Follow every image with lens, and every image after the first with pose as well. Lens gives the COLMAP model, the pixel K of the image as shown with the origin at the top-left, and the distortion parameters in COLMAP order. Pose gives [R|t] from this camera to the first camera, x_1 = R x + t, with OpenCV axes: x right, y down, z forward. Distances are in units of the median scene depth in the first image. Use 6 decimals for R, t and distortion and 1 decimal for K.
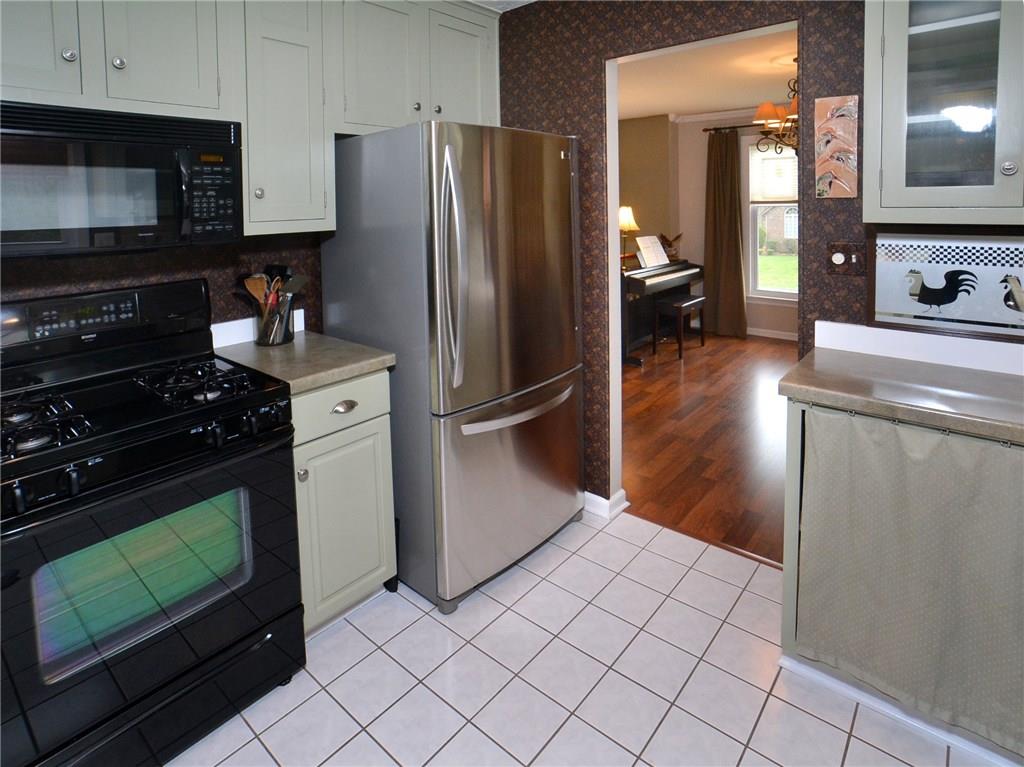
lens RADIAL K [[531.5, 0, 512.0], [0, 531.5, 383.5], [0, 0, 1]] dist [0.000440, 0.000261]
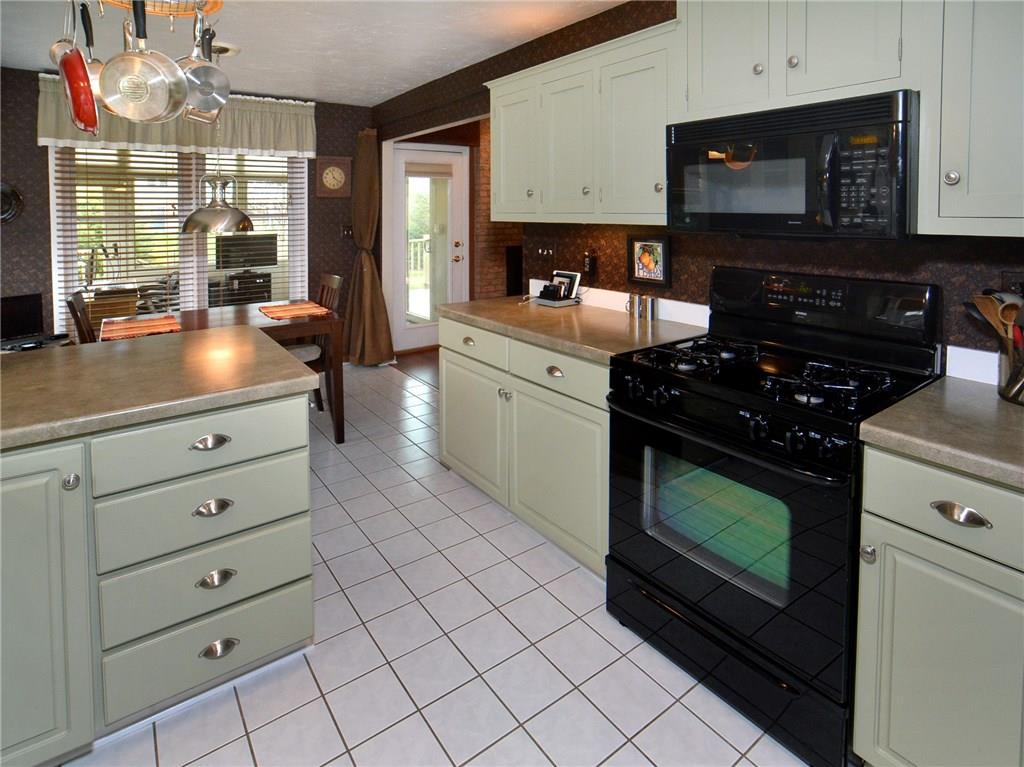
lens RADIAL K [[549.2, 0, 513.0], [0, 549.2, 355.9], [0, 0, 1]] dist [0.002608, 0.001120]
pose [[-0.238582, 0.270344, -0.932734, 0.450358], [-0.310841, 0.888680, 0.337085, -0.219729], [0.920031, 0.370354, -0.127989, 0.667294]]
